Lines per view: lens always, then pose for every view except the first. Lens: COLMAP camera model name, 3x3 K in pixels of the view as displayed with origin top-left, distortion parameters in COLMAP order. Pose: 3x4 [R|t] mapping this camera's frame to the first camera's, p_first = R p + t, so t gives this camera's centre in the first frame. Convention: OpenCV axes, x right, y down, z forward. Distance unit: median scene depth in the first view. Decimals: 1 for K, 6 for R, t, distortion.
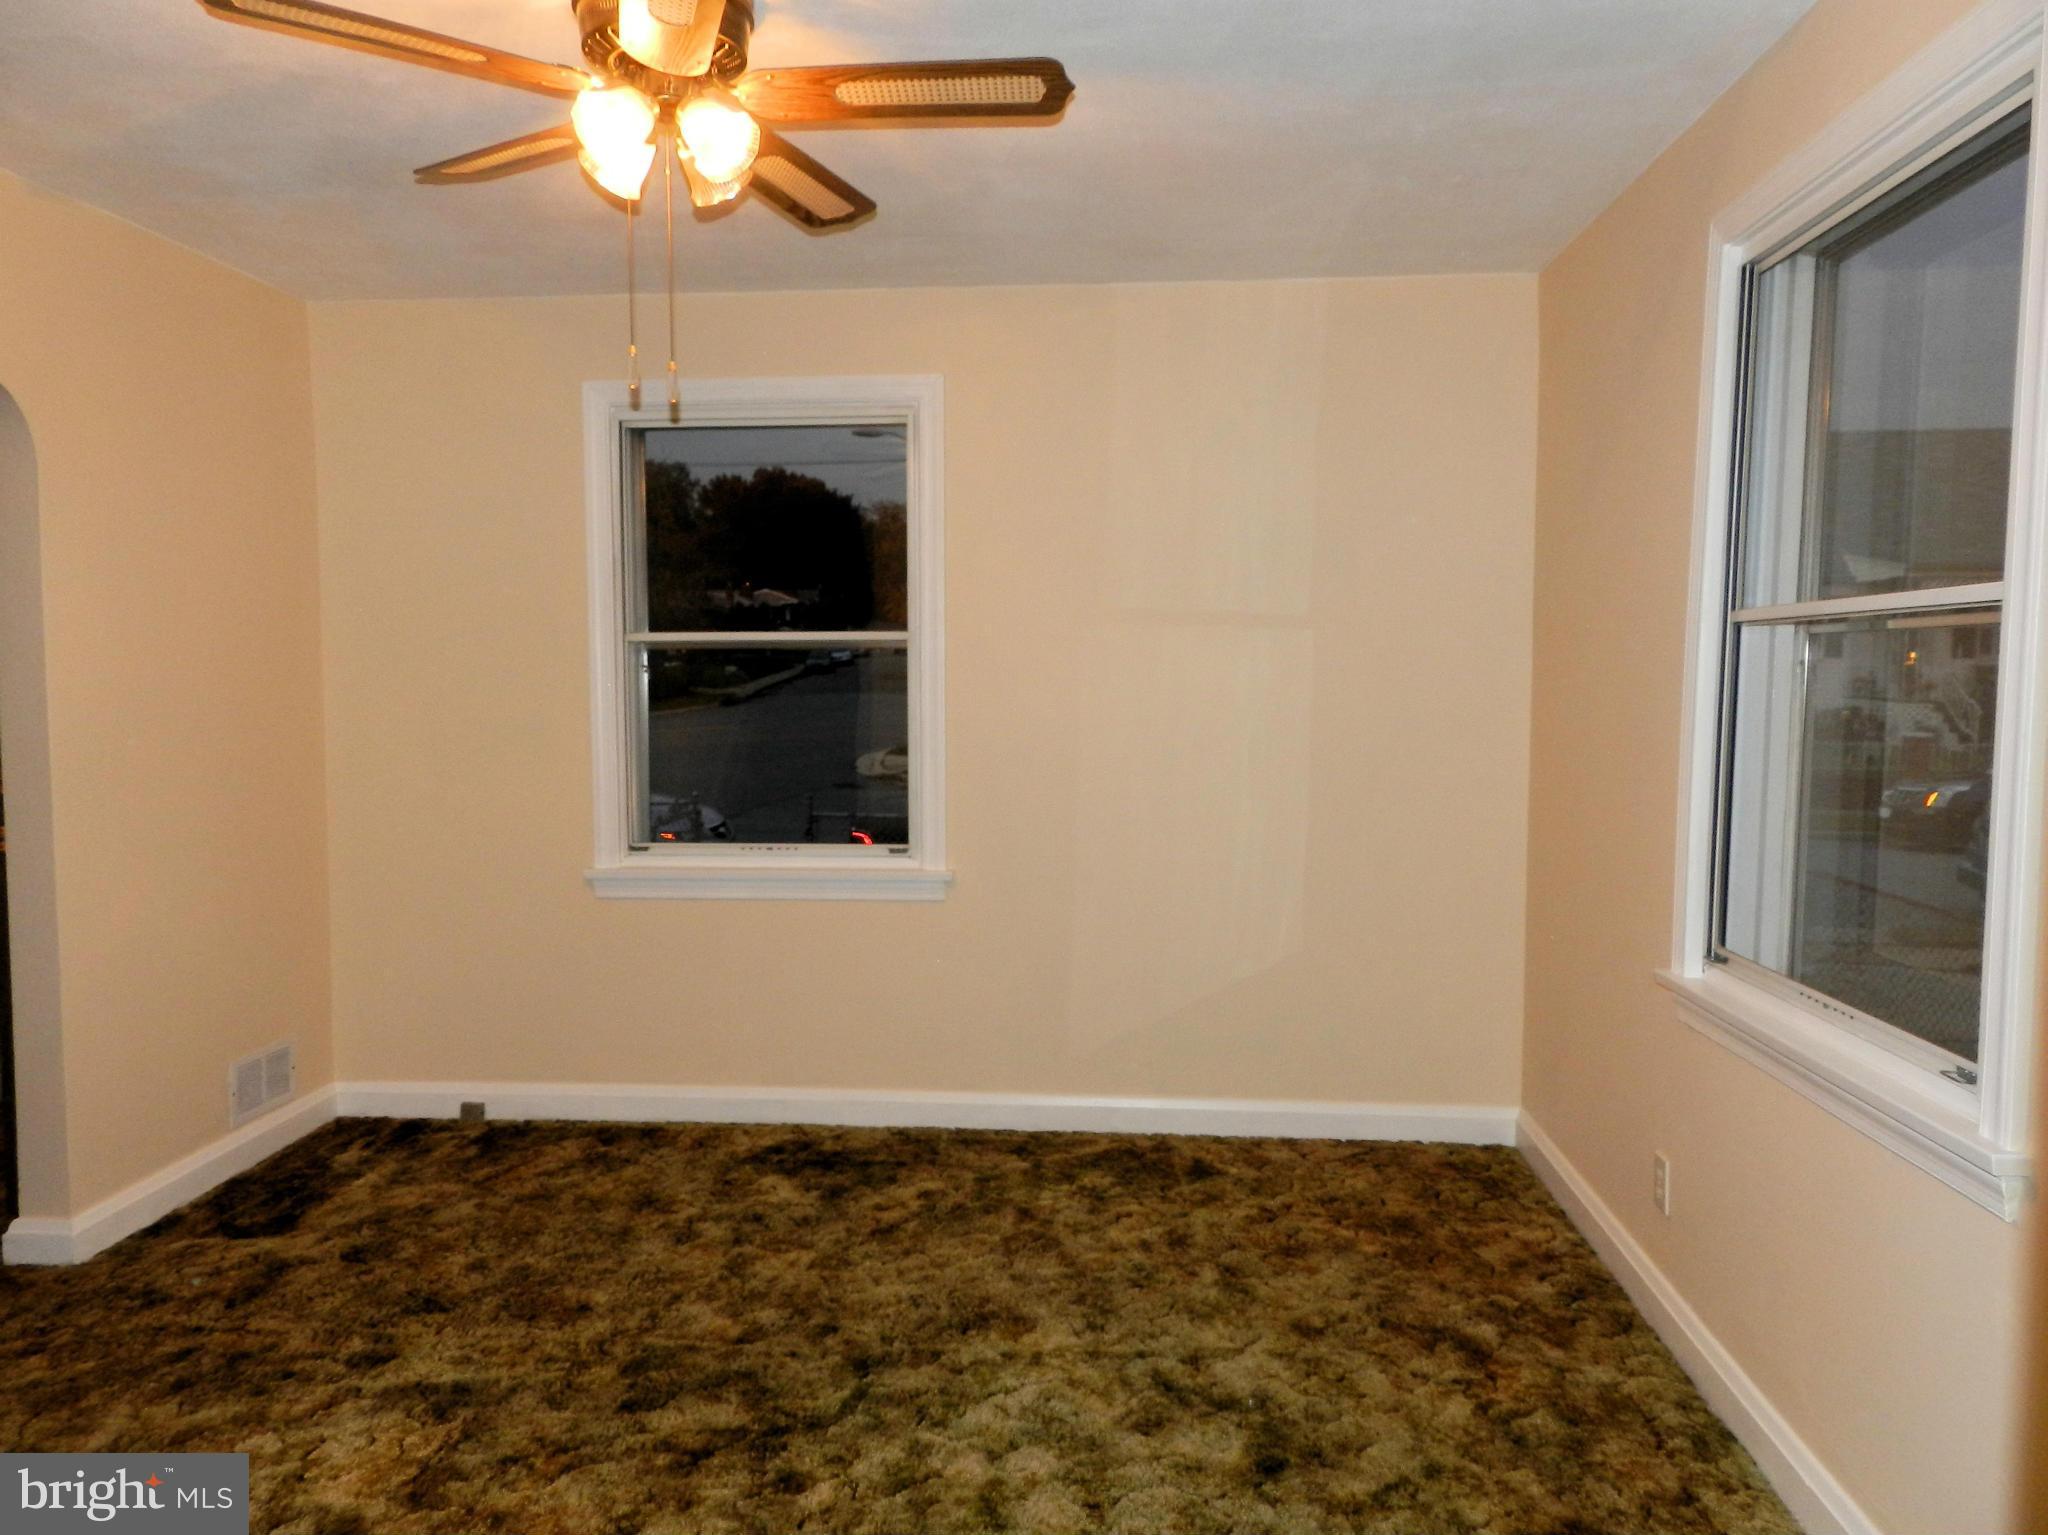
lens RADIAL K [[1483.9, 0, 1002.7], [0, 1483.9, 780.7], [0, 0, 1]] dist [0.006816, 0.003820]
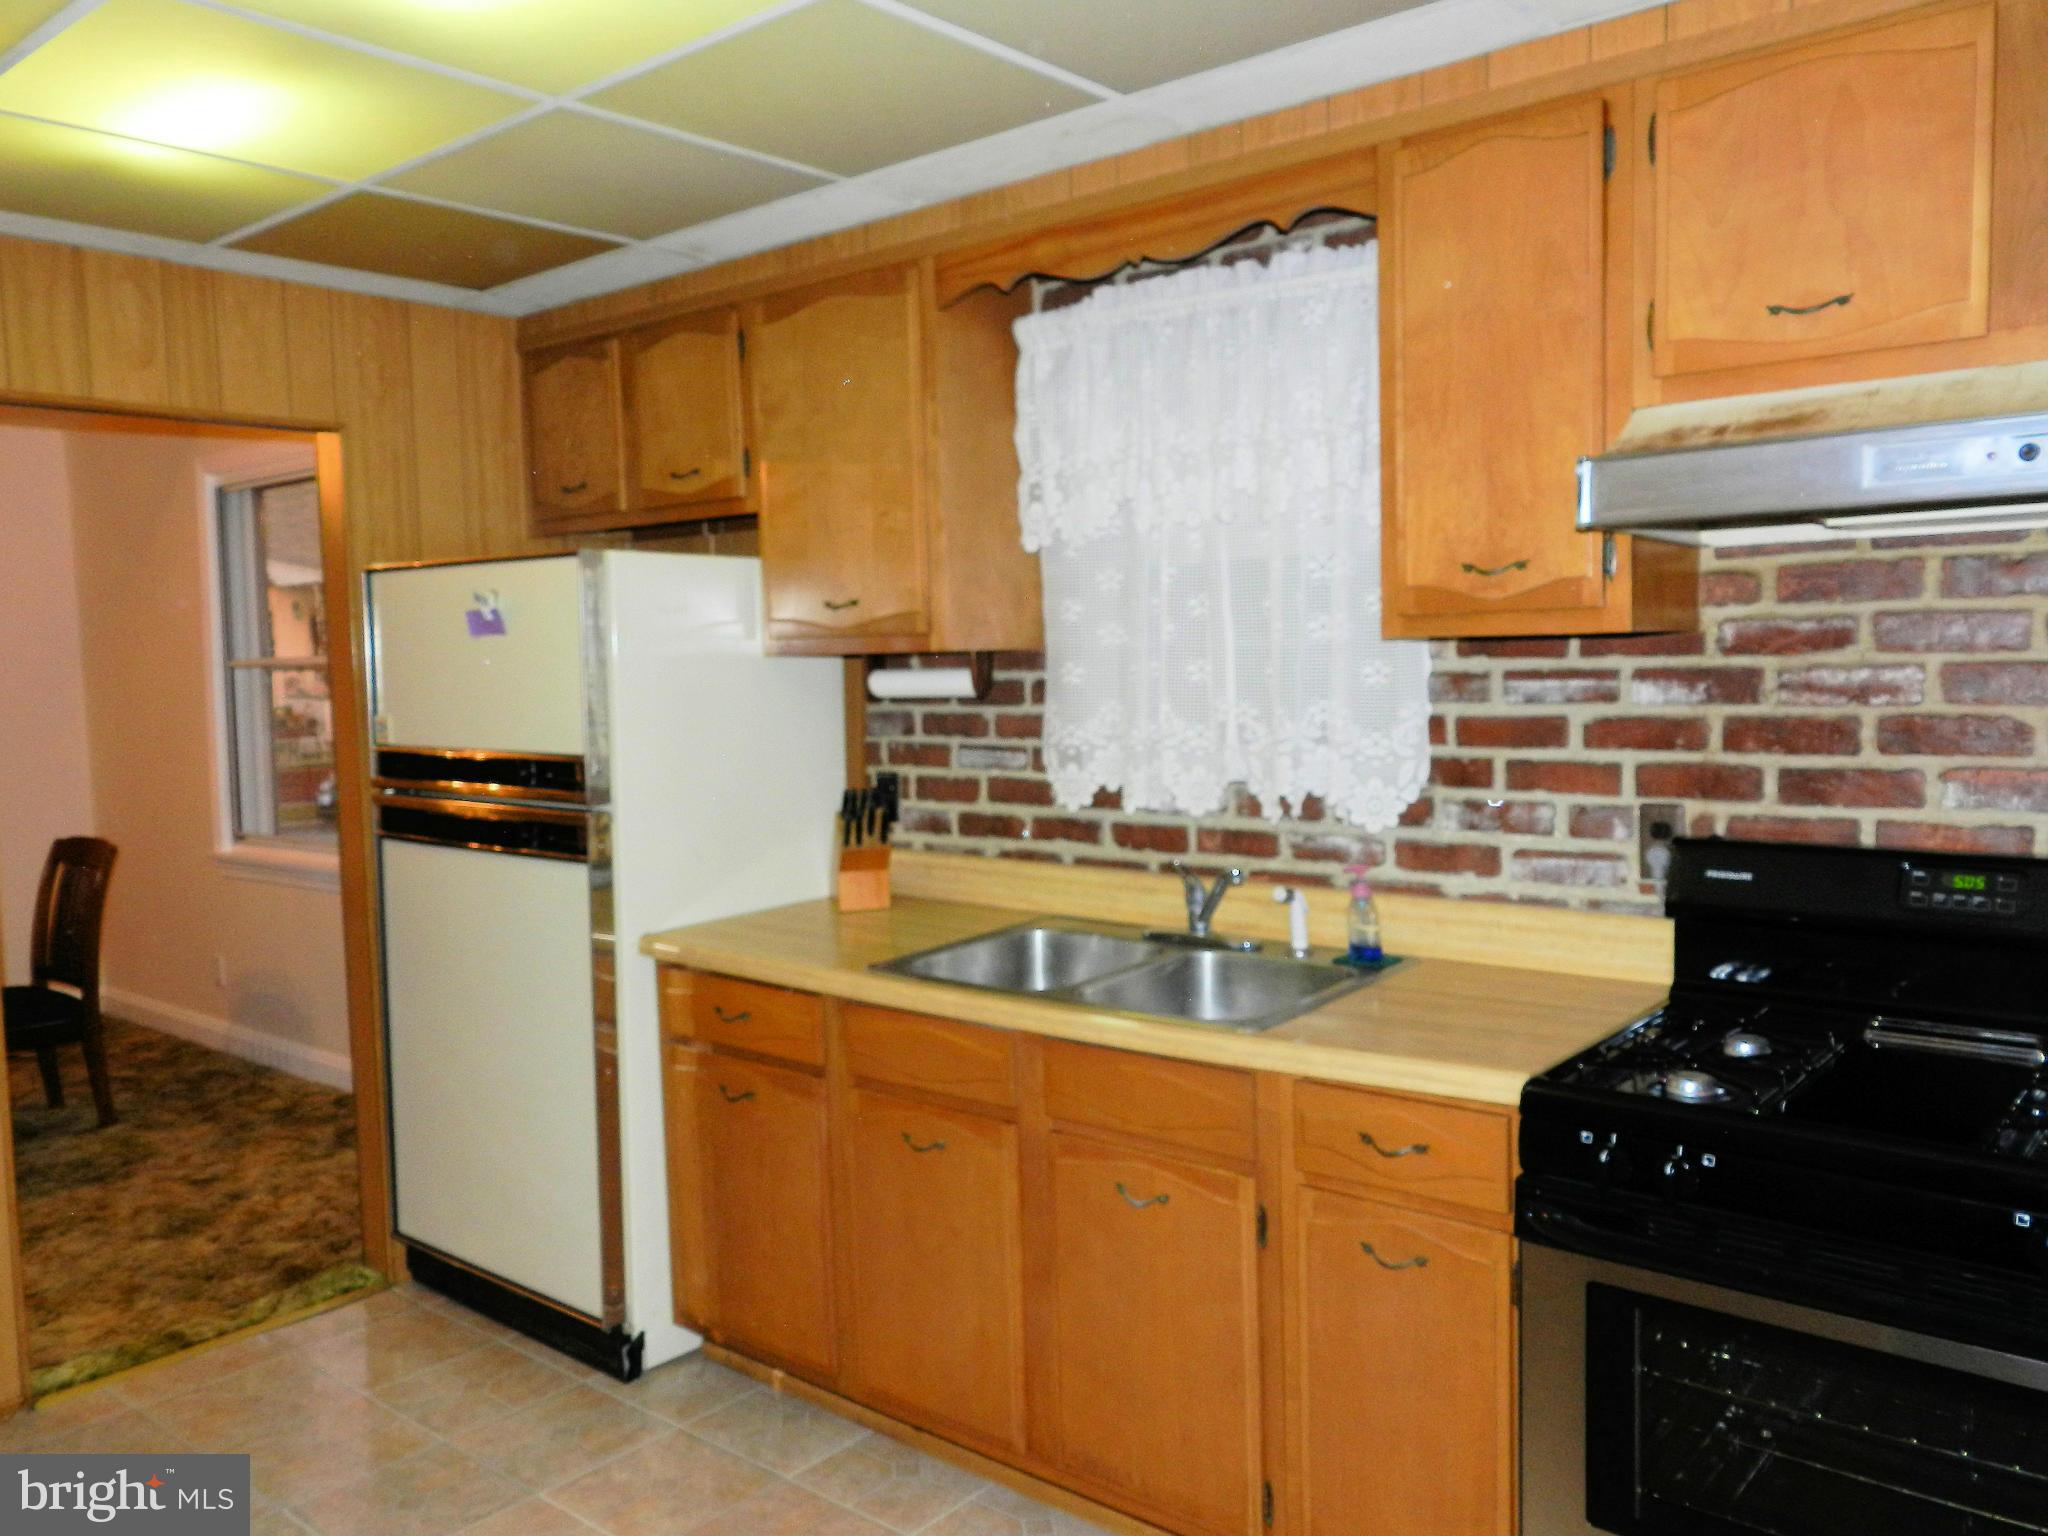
lens RADIAL K [[1632.7, 0, 1020.7], [0, 1632.7, 764.7], [0, 0, 1]] dist [0.013094, -0.014624]
pose [[0.564068, -0.069915, 0.822763, -0.482699], [0.091976, 0.995528, 0.021539, 0.048756], [-0.820590, 0.063526, 0.567976, -0.735145]]
